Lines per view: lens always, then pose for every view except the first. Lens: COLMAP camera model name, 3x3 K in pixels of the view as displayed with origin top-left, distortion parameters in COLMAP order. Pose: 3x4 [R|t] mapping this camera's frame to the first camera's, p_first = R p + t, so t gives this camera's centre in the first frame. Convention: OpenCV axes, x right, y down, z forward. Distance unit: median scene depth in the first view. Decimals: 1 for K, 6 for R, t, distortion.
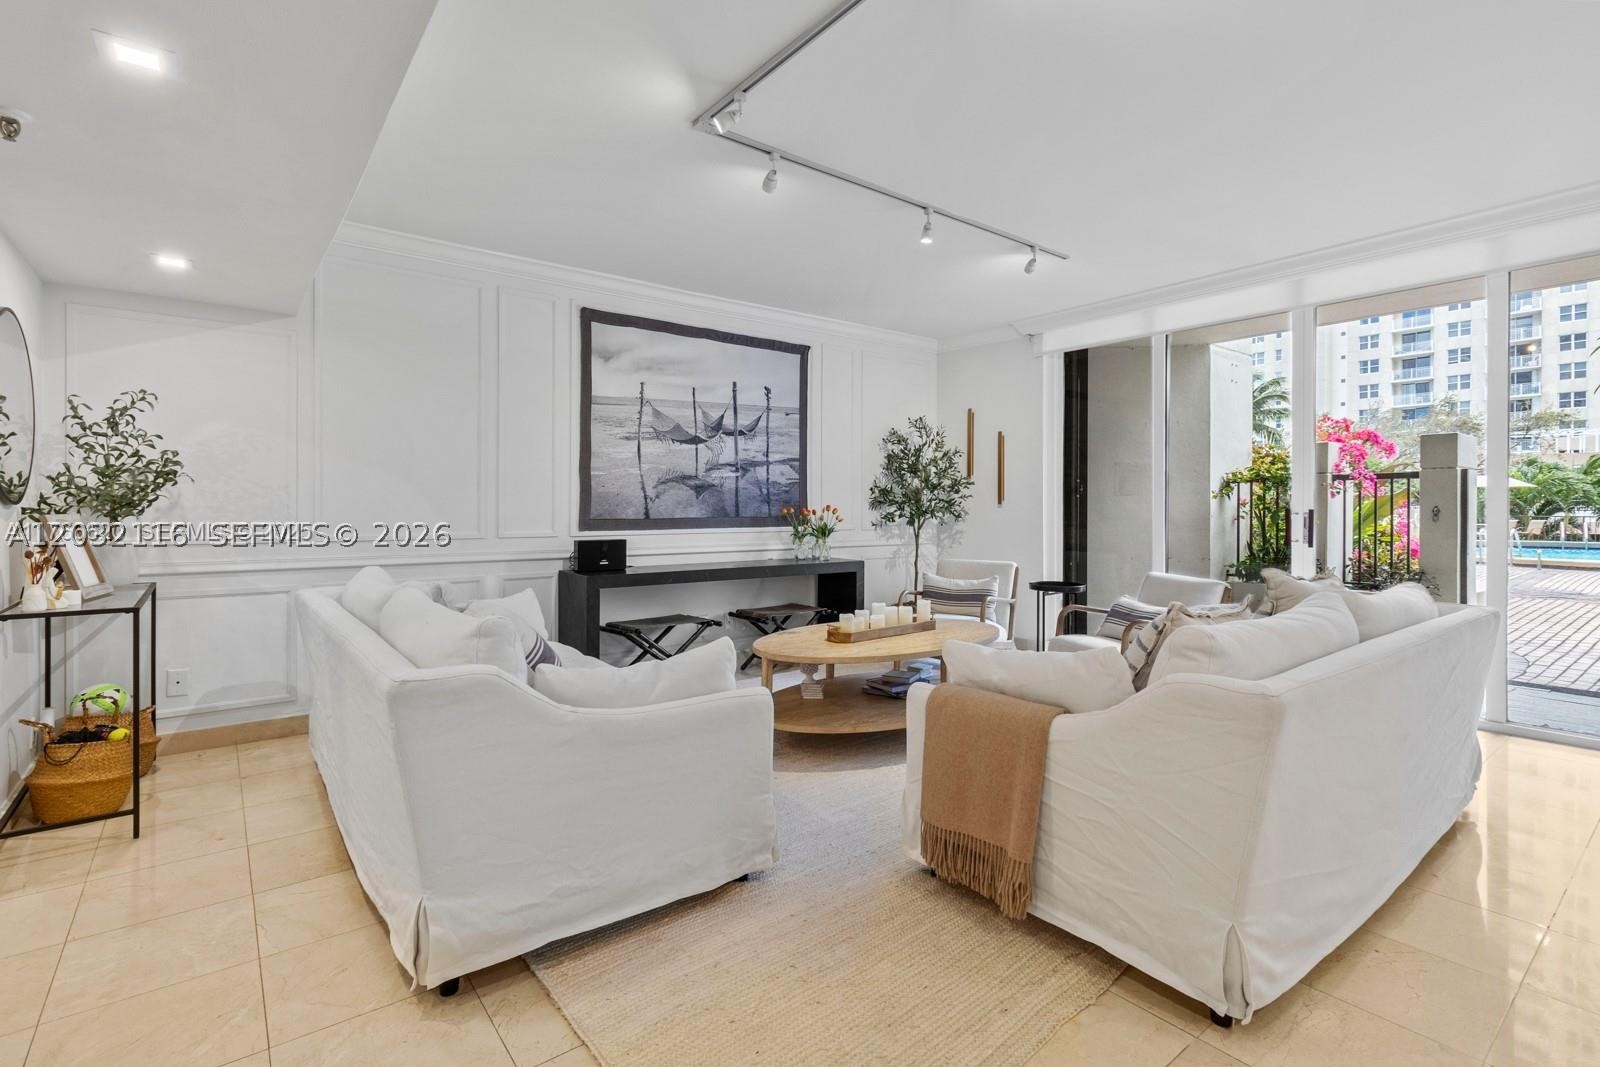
lens RADIAL K [[747.1, 0, 793.4], [0, 747.1, 504.8], [0, 0, 1]] dist [0.002230, 0.000751]
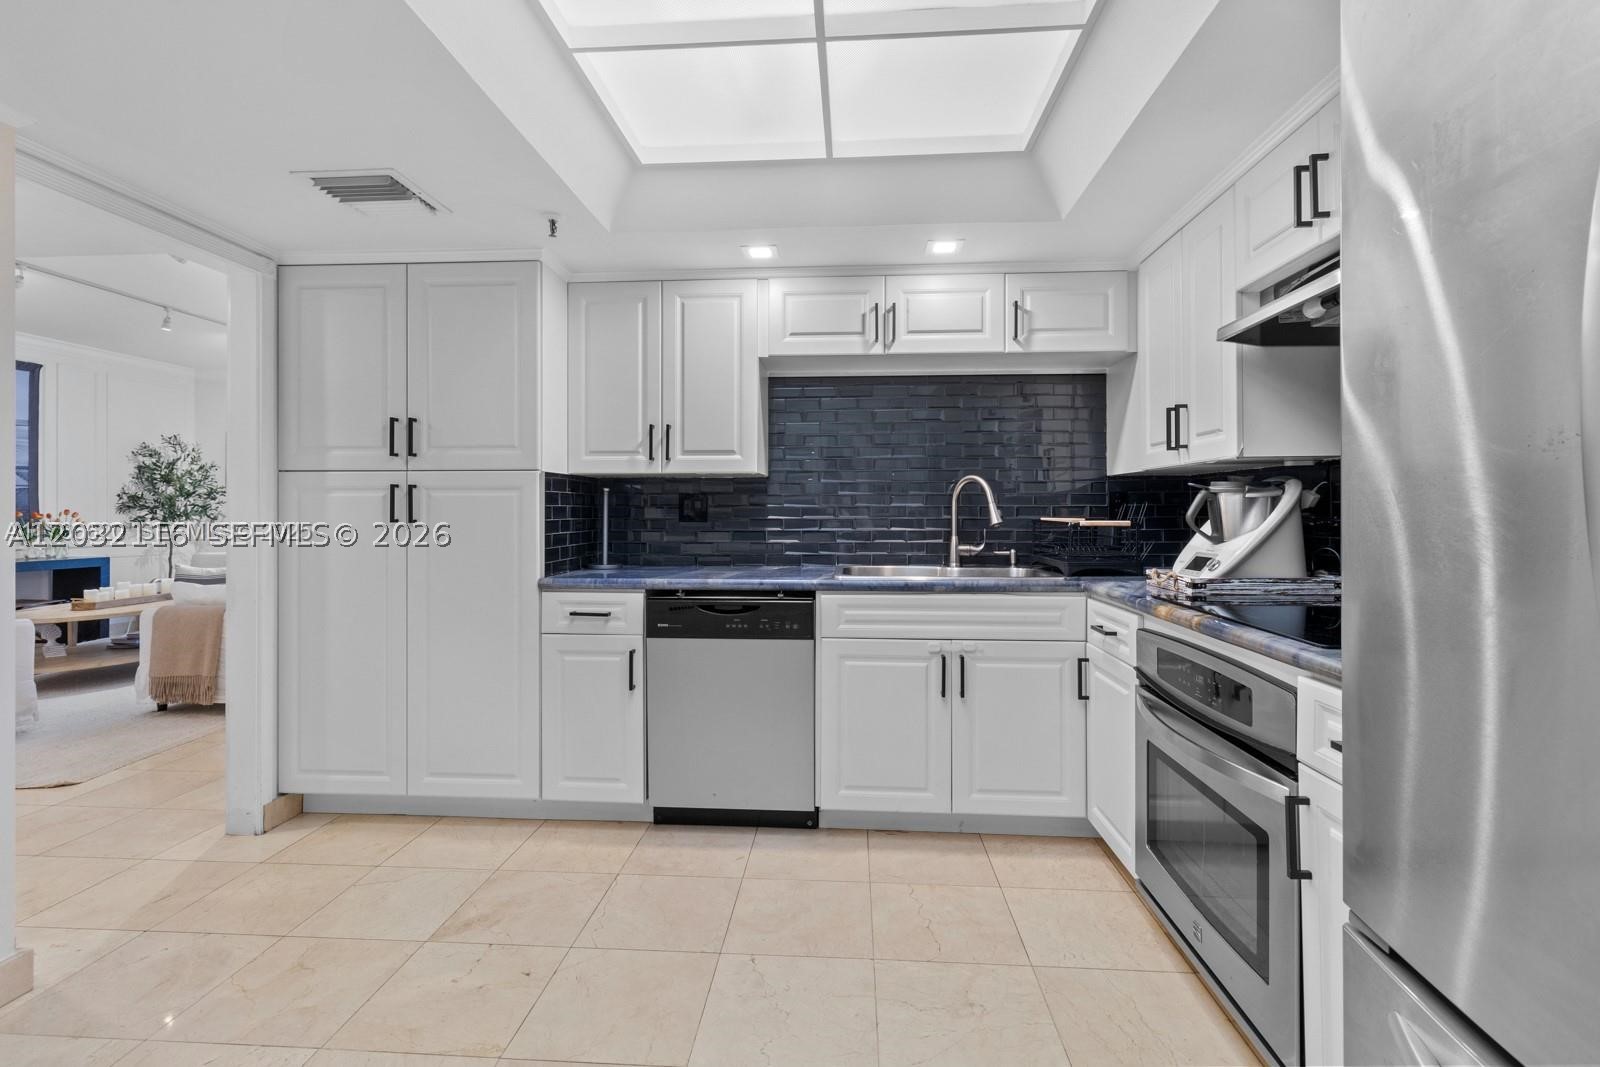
lens RADIAL K [[741.6, 0, 801.0], [0, 741.6, 512.7], [0, 0, 1]] dist [0.003575, -0.000264]
pose [[0.666849, -0.001740, 0.745191, -0.053791], [-0.002665, 0.999985, 0.004720, -0.003024], [-0.745188, -0.005134, 0.666834, -0.609350]]
